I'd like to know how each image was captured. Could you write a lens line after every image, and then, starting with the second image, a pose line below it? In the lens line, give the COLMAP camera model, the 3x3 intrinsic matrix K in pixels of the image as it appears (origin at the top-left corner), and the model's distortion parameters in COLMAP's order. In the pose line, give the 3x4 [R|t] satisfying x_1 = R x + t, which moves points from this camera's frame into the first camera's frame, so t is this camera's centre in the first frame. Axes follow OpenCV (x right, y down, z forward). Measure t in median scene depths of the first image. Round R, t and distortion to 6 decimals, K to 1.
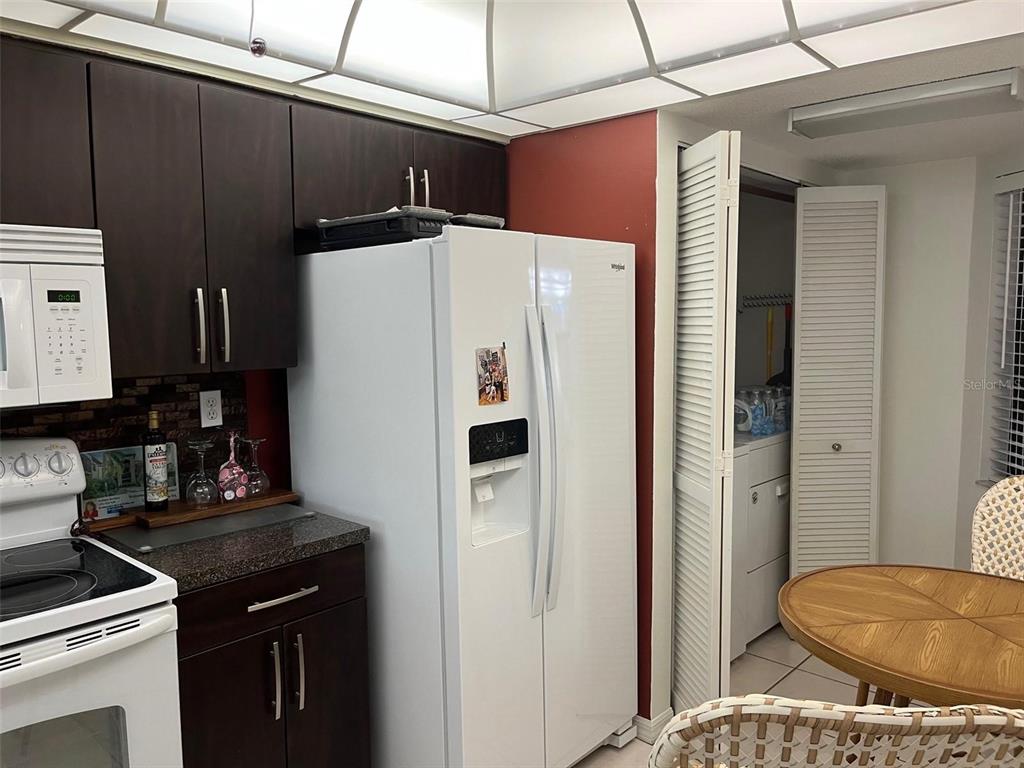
lens RADIAL K [[775.4, 0, 516.7], [0, 775.4, 384.0], [0, 0, 1]] dist [0.017271, -0.027683]
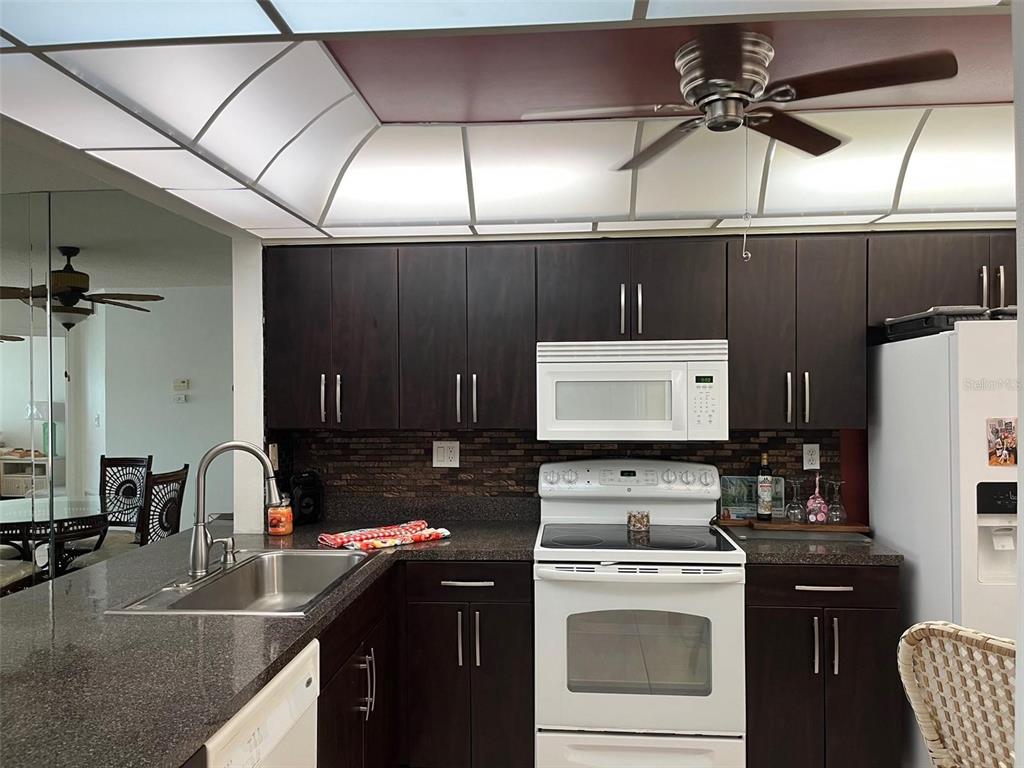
lens RADIAL K [[775.4, 0, 509.2], [0, 775.4, 381.1], [0, 0, 1]] dist [0.017271, -0.027683]
pose [[0.603880, -0.005485, -0.797056, 0.445366], [-0.072670, 0.995433, -0.061907, 0.024919], [0.793755, 0.095307, 0.600724, -0.321400]]
